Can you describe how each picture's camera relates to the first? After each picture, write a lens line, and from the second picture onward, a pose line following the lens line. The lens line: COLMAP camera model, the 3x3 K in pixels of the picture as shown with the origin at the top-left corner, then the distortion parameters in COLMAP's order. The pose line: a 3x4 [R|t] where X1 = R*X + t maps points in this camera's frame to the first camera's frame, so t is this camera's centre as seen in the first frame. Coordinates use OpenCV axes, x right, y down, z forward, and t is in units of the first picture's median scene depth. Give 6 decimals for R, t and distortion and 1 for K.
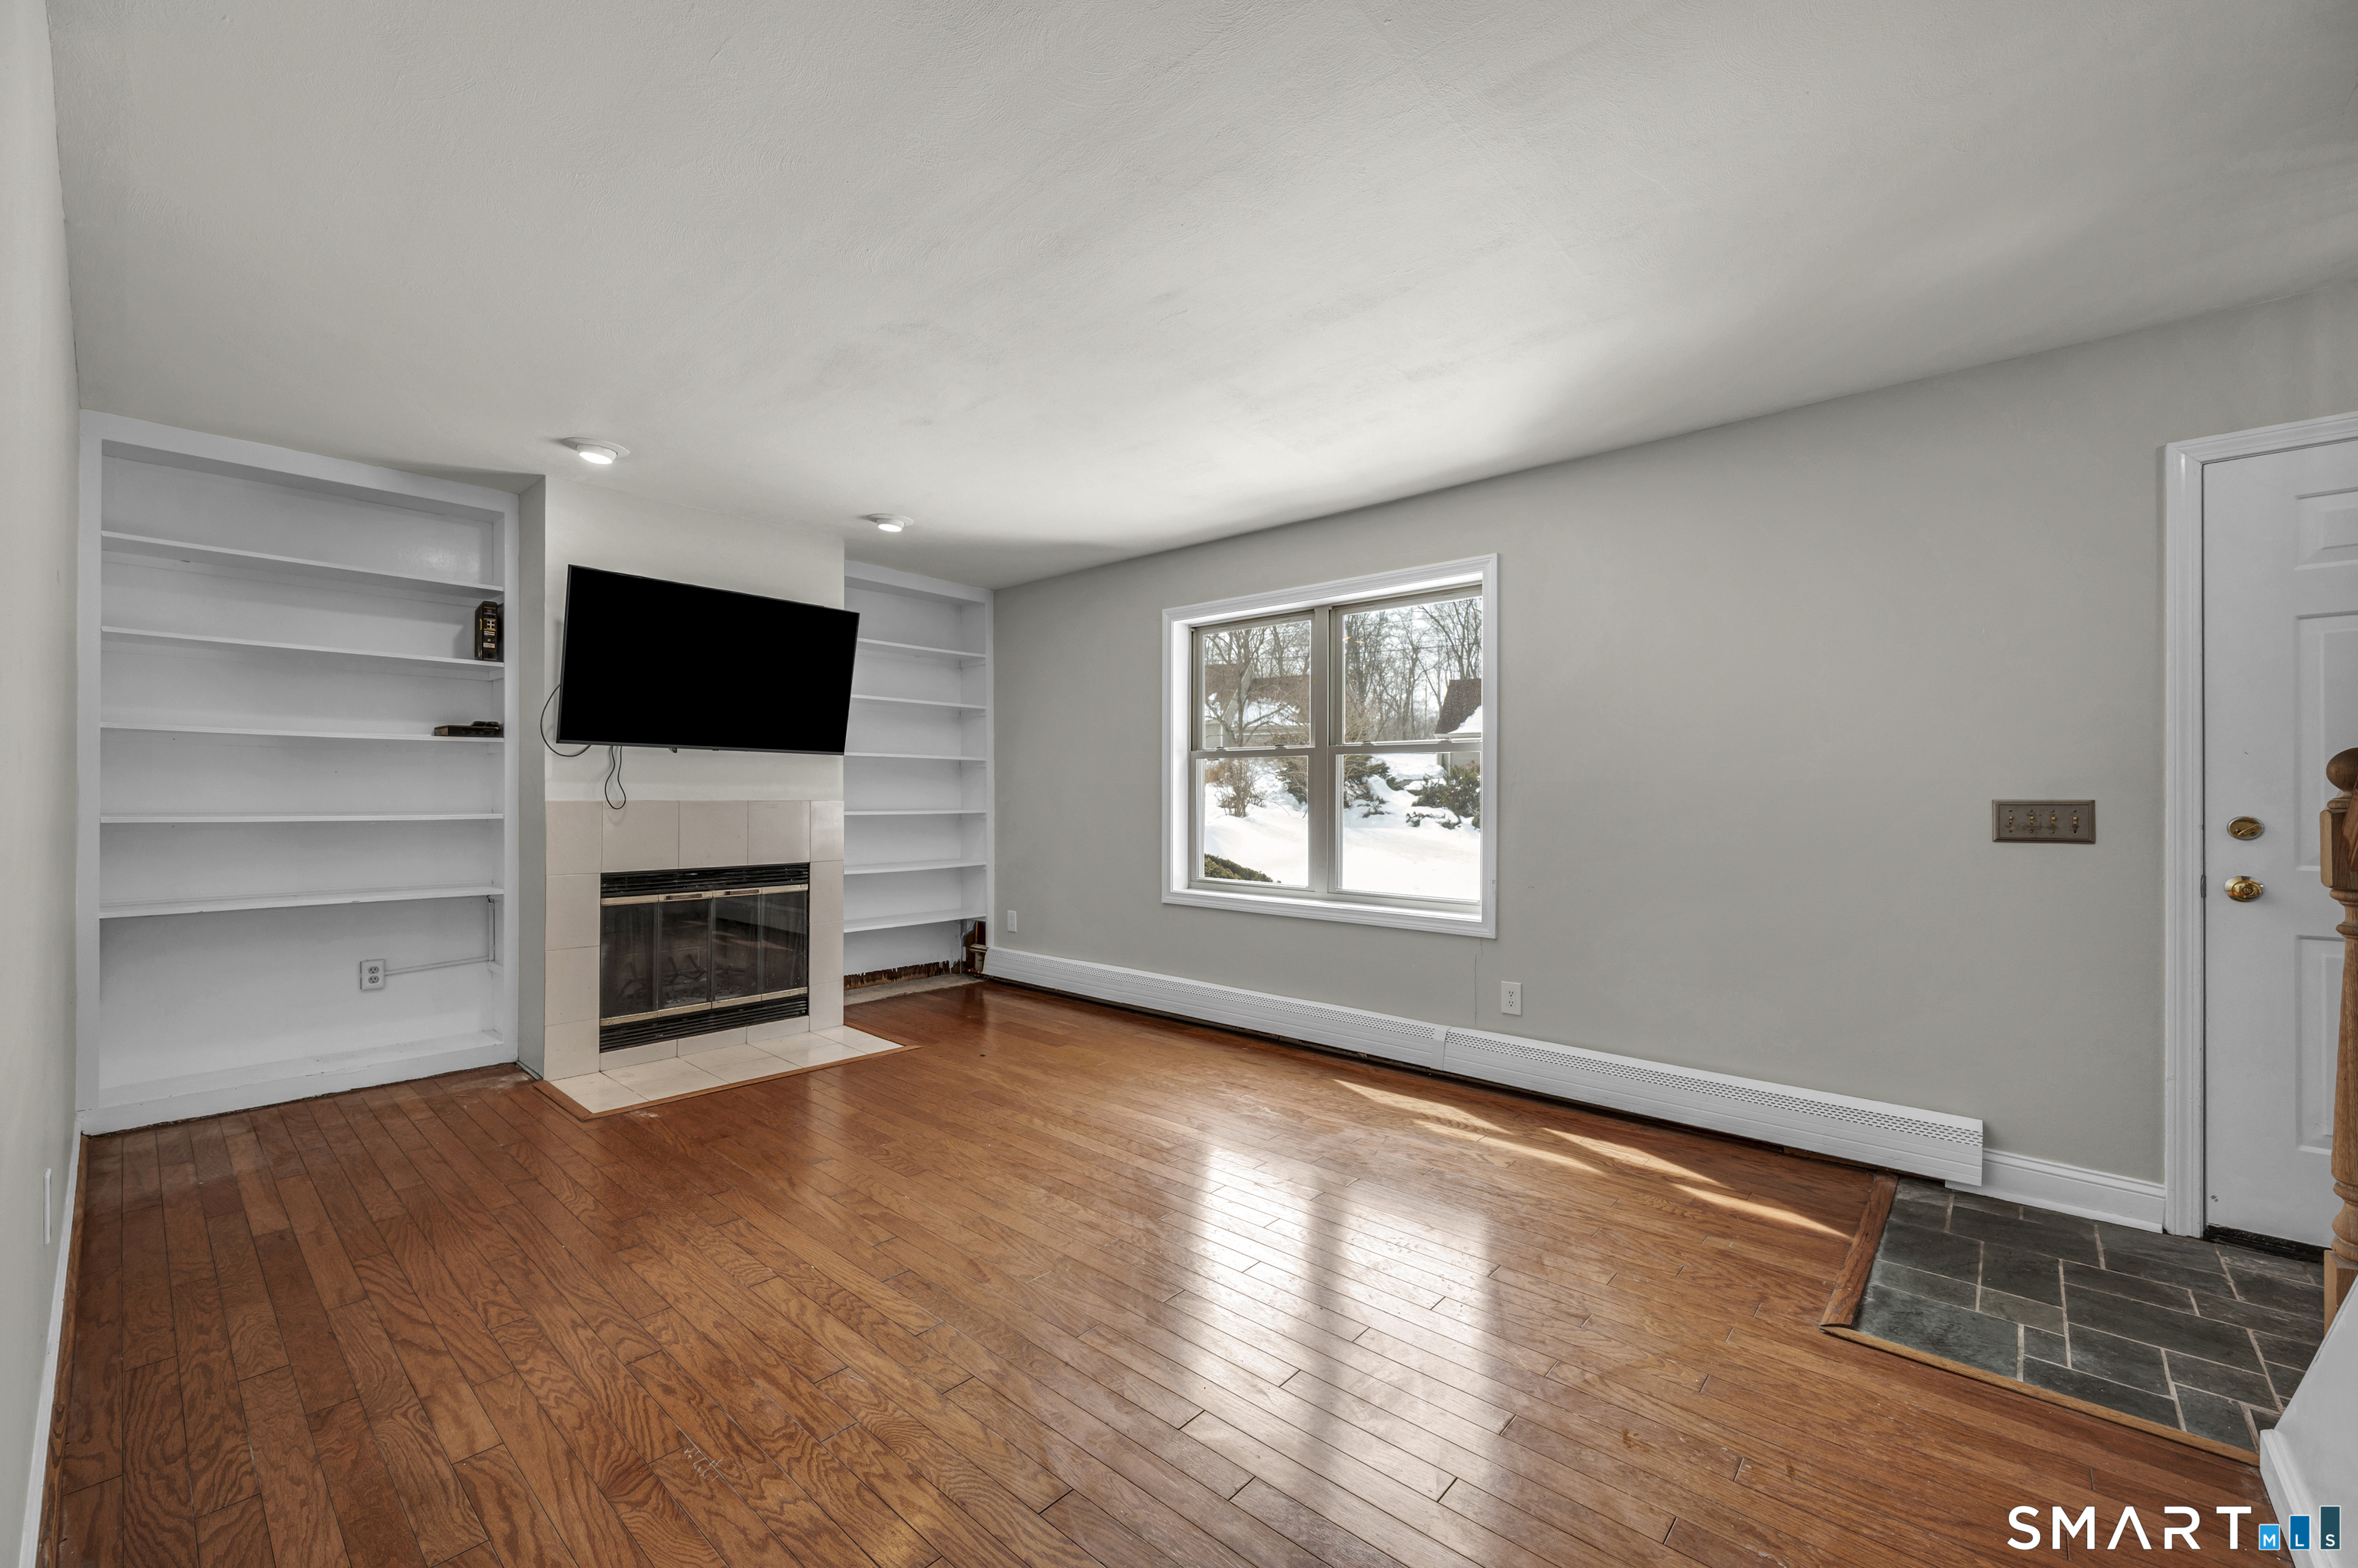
lens RADIAL K [[930.9, 0, 1182.7], [0, 930.9, 788.0], [0, 0, 1]] dist [0.000649, 0.000131]
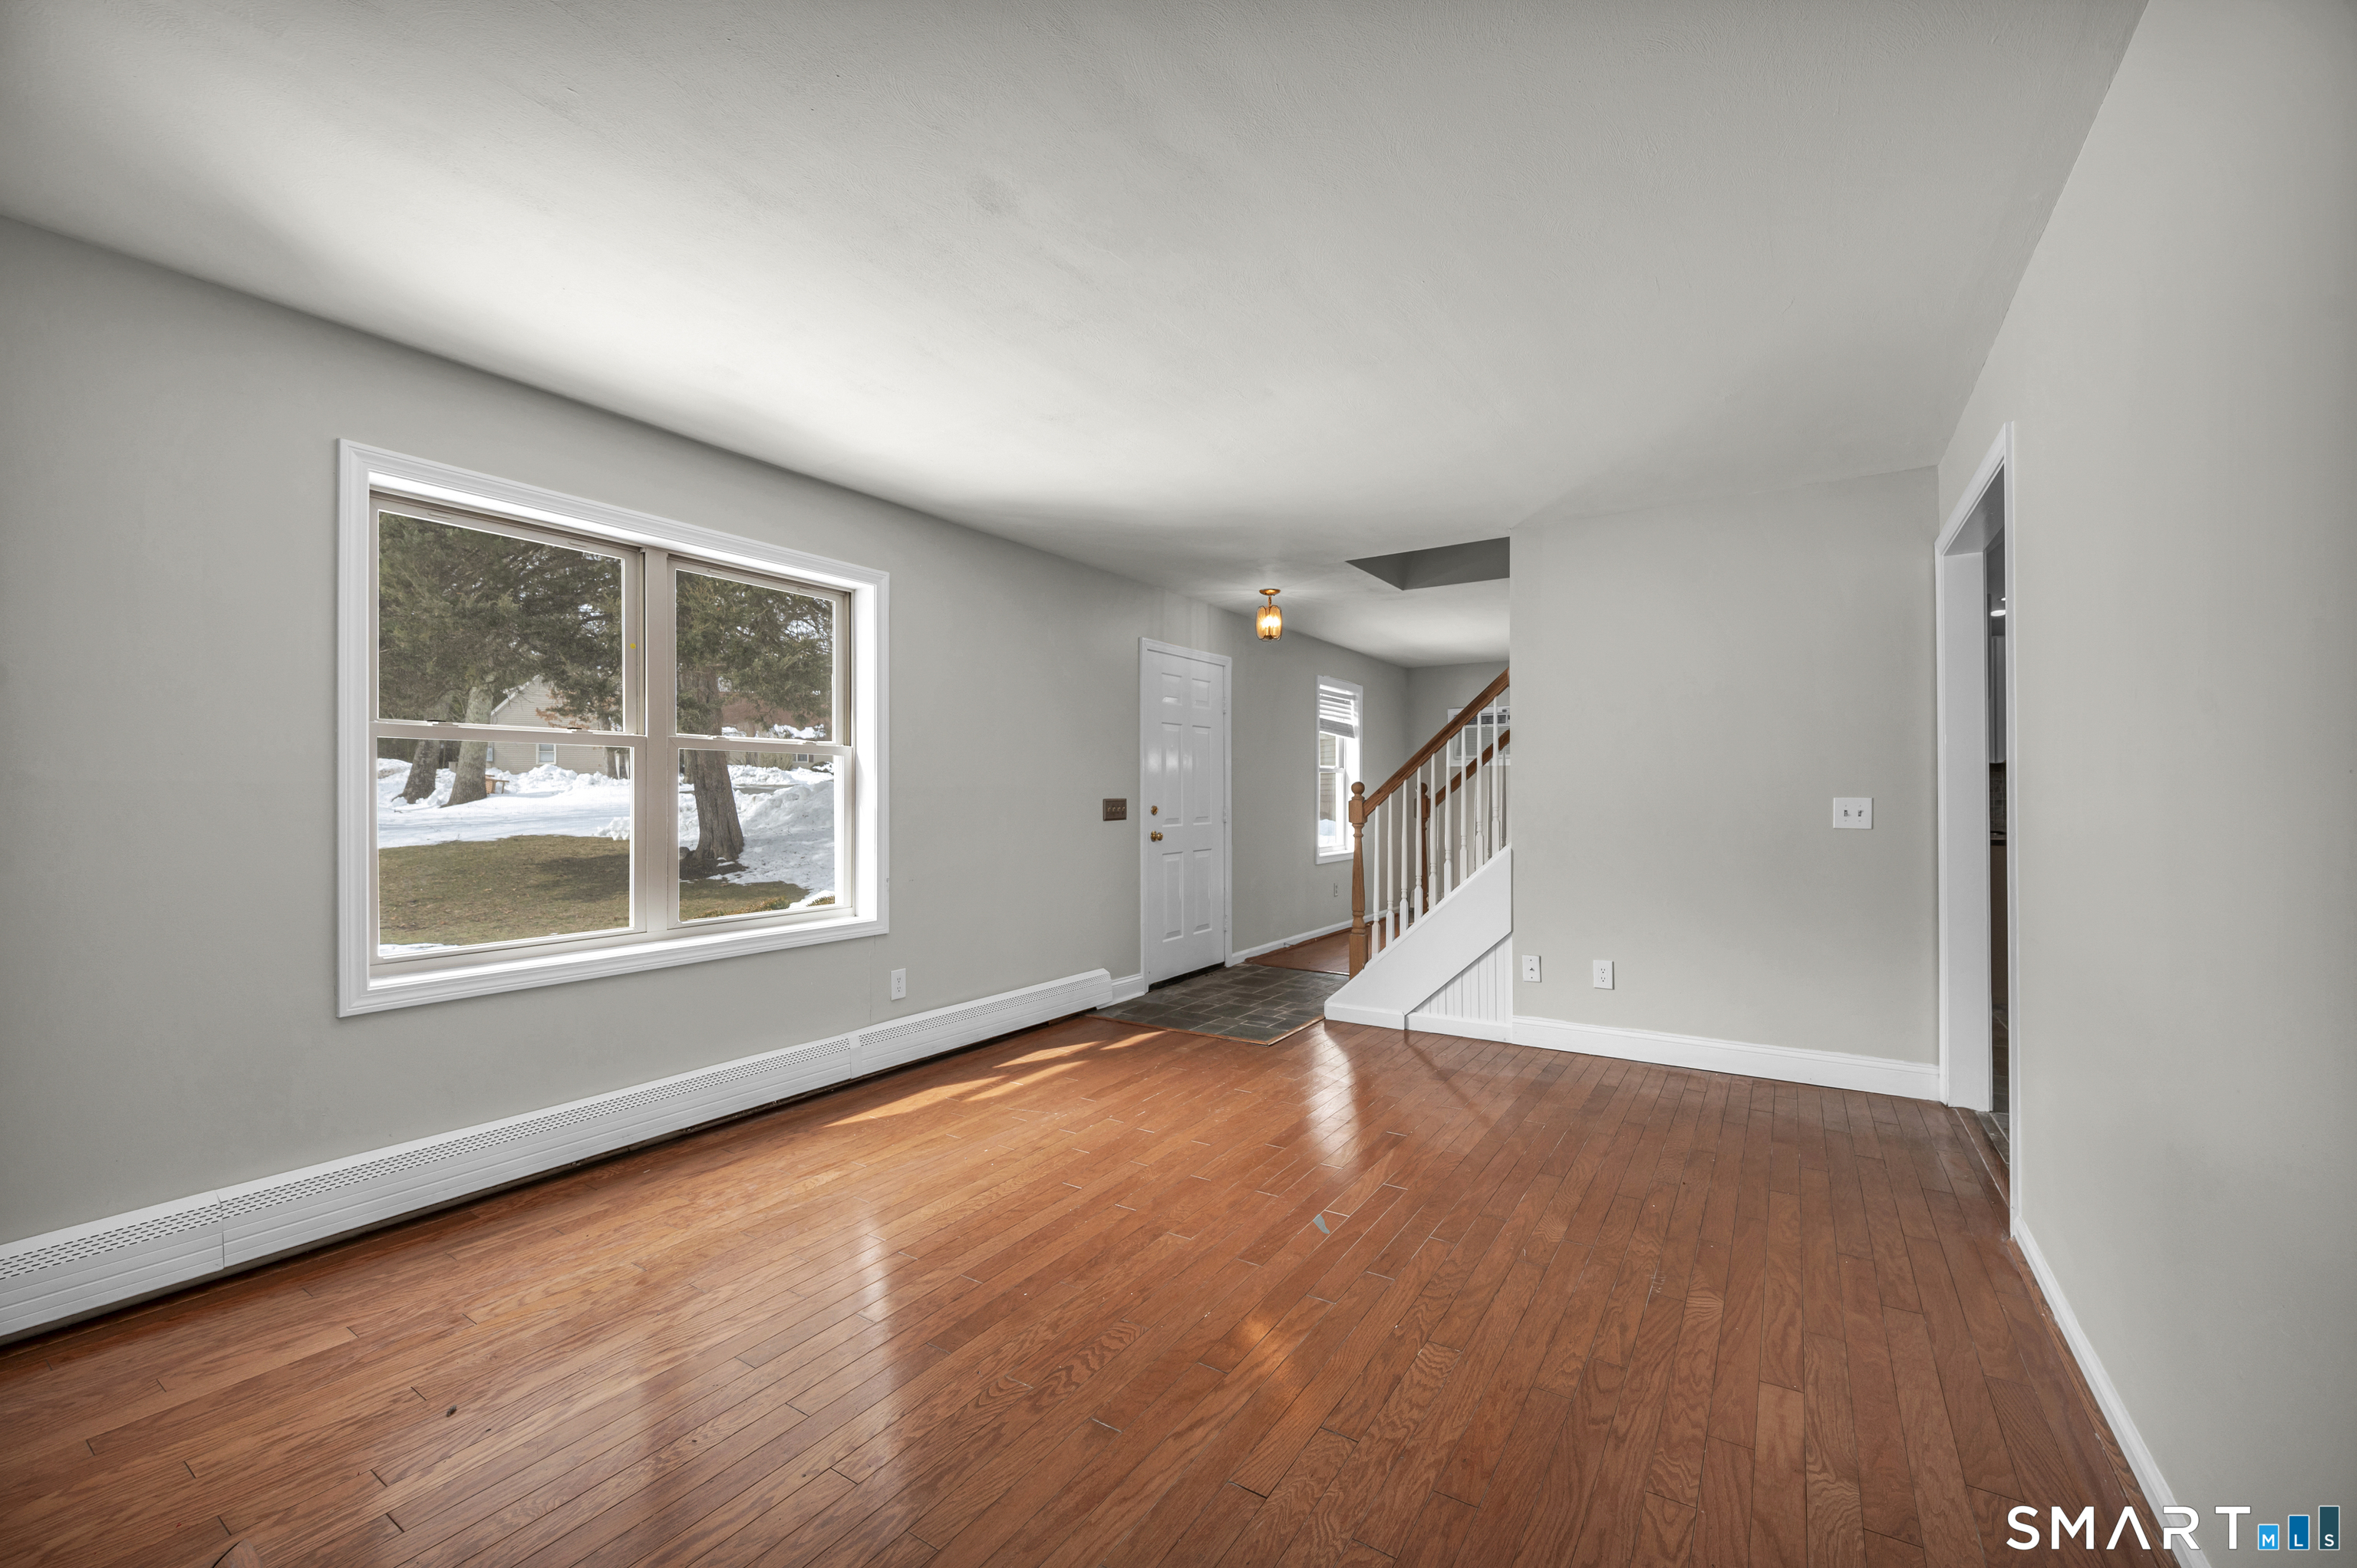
lens RADIAL K [[936.3, 0, 1184.7], [0, 936.3, 771.7], [0, 0, 1]] dist [-0.000044, -0.000123]
pose [[-0.140527, 0.025577, 0.989746, -0.744818], [-0.001664, 0.999659, -0.026070, 0.005084], [-0.990075, -0.005310, -0.140436, 0.780572]]
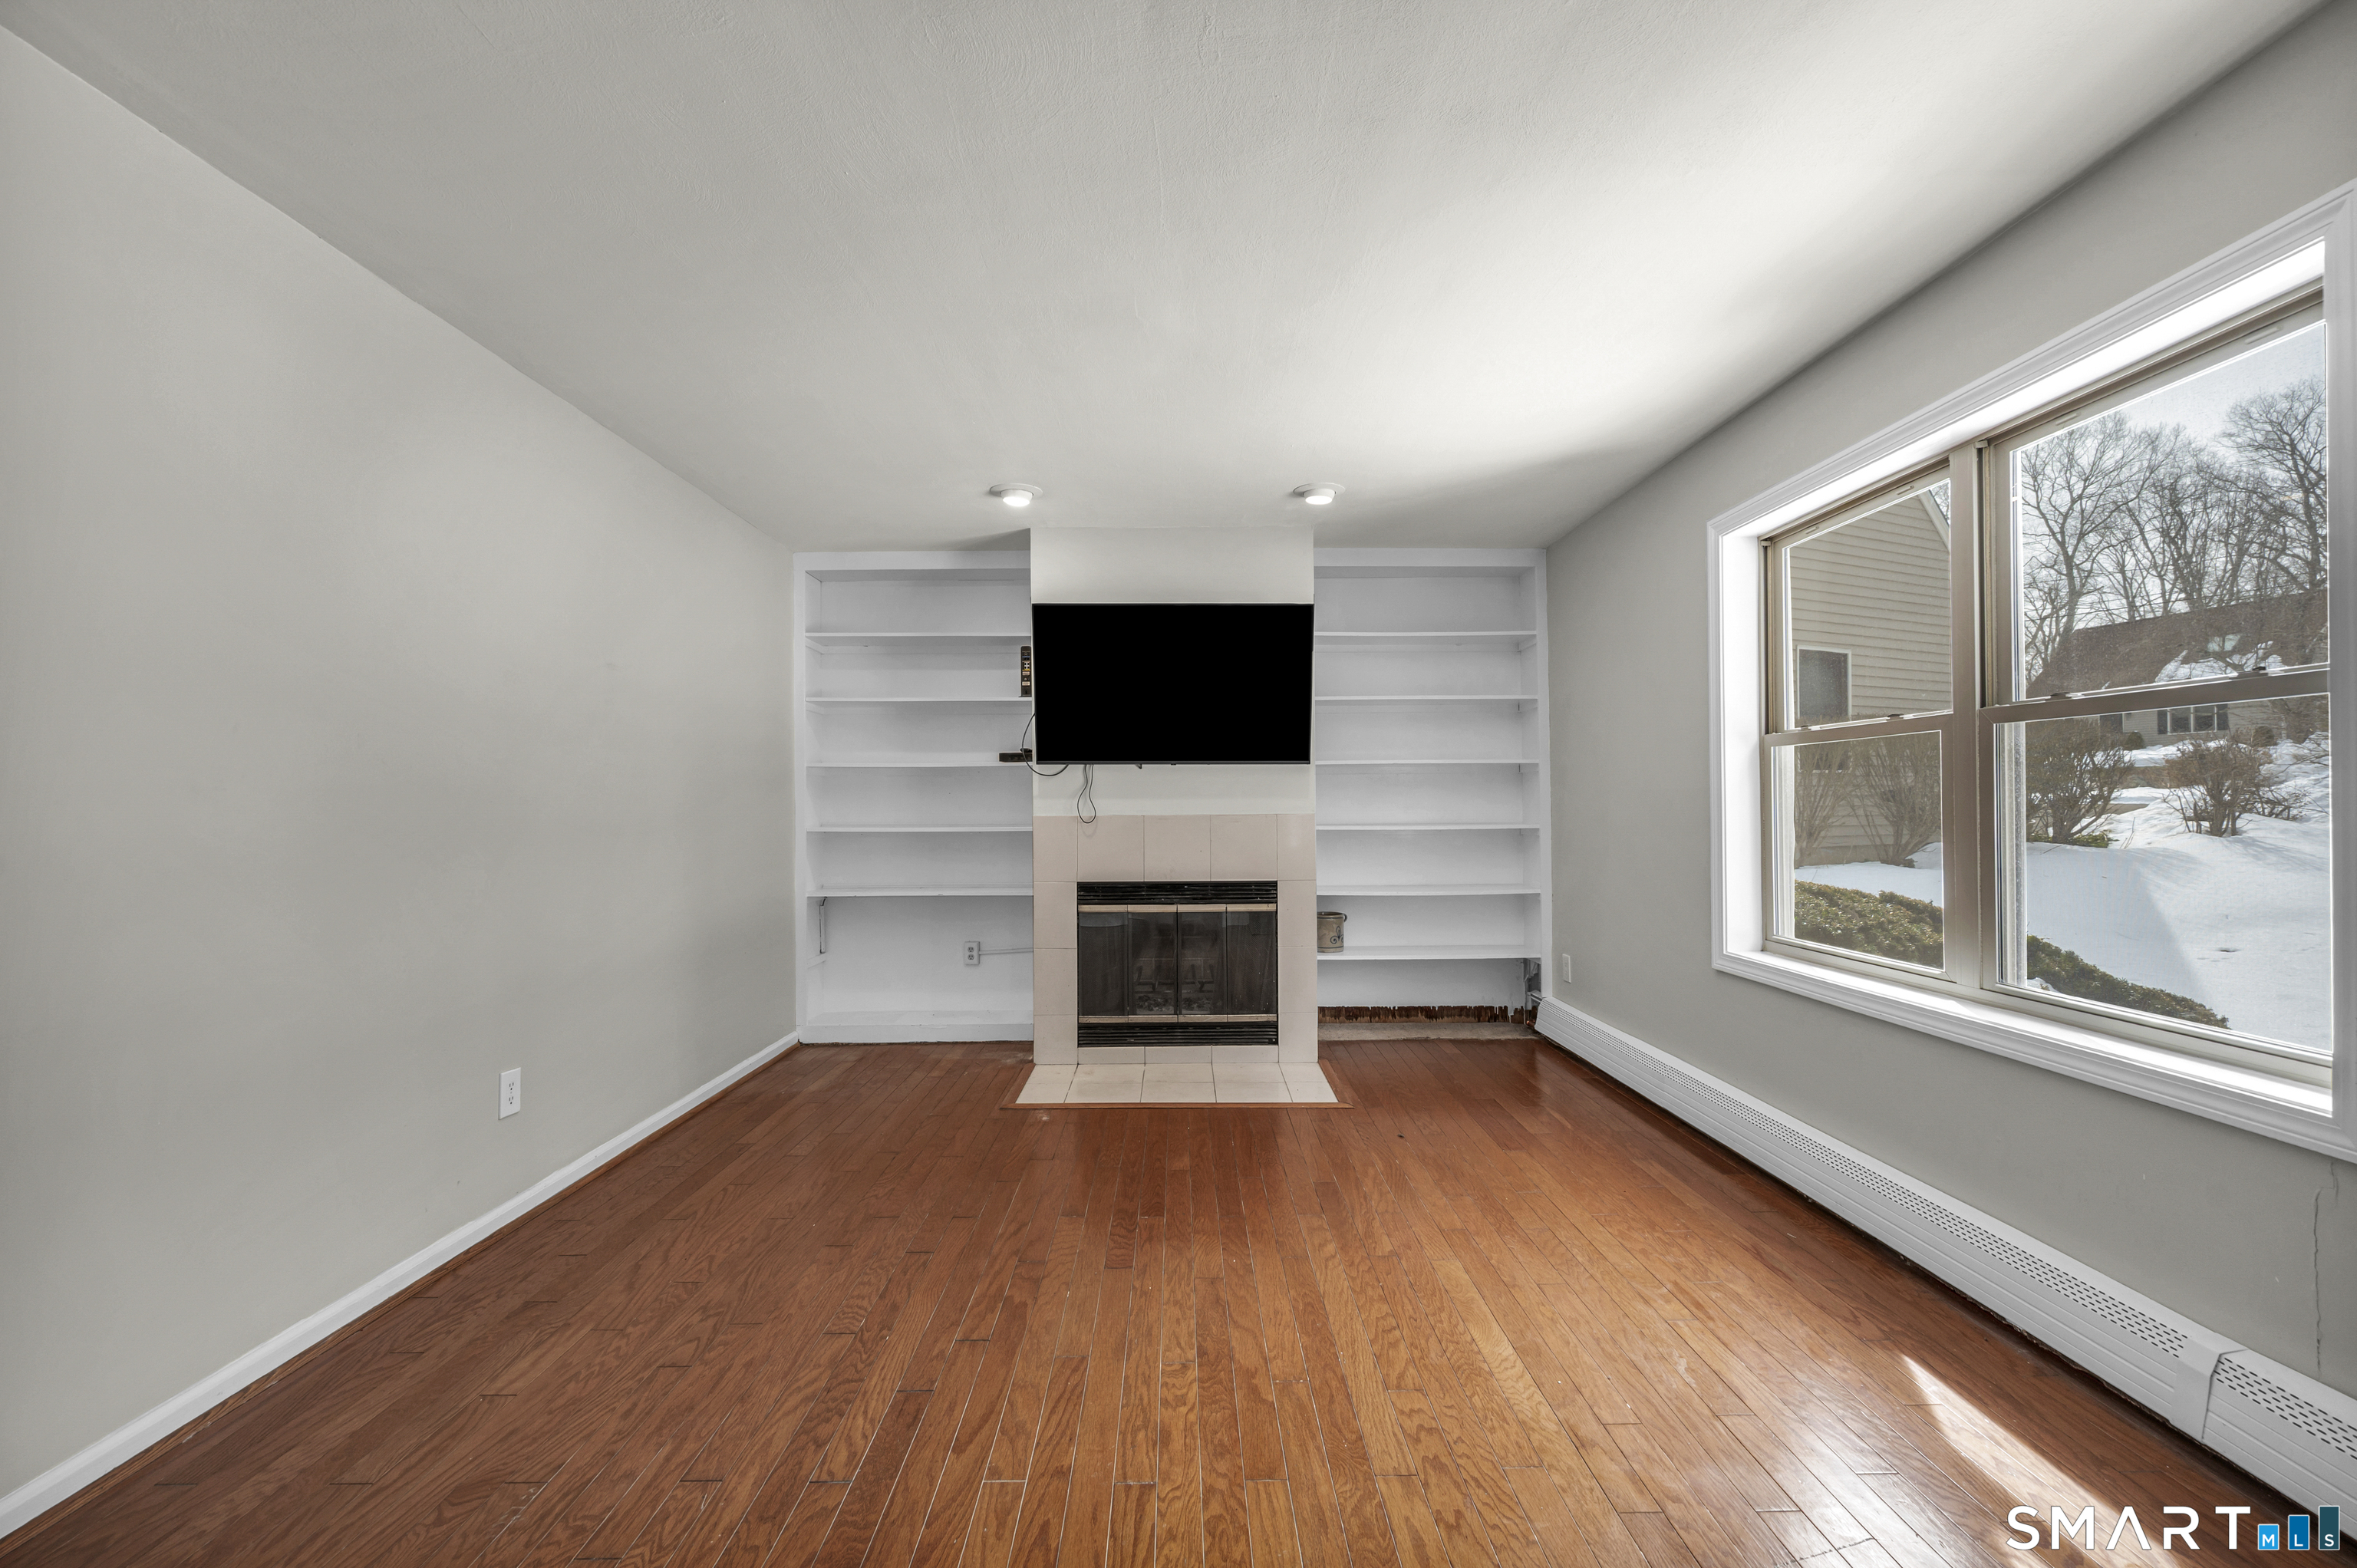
lens RADIAL K [[941.6, 0, 1208.9], [0, 941.6, 802.7], [0, 0, 1]] dist [-0.000189, -0.000189]
pose [[0.677890, -0.010686, -0.735086, 0.284553], [0.013943, 0.999901, -0.001678, 0.002846], [0.735031, -0.009112, 0.677972, 0.362852]]
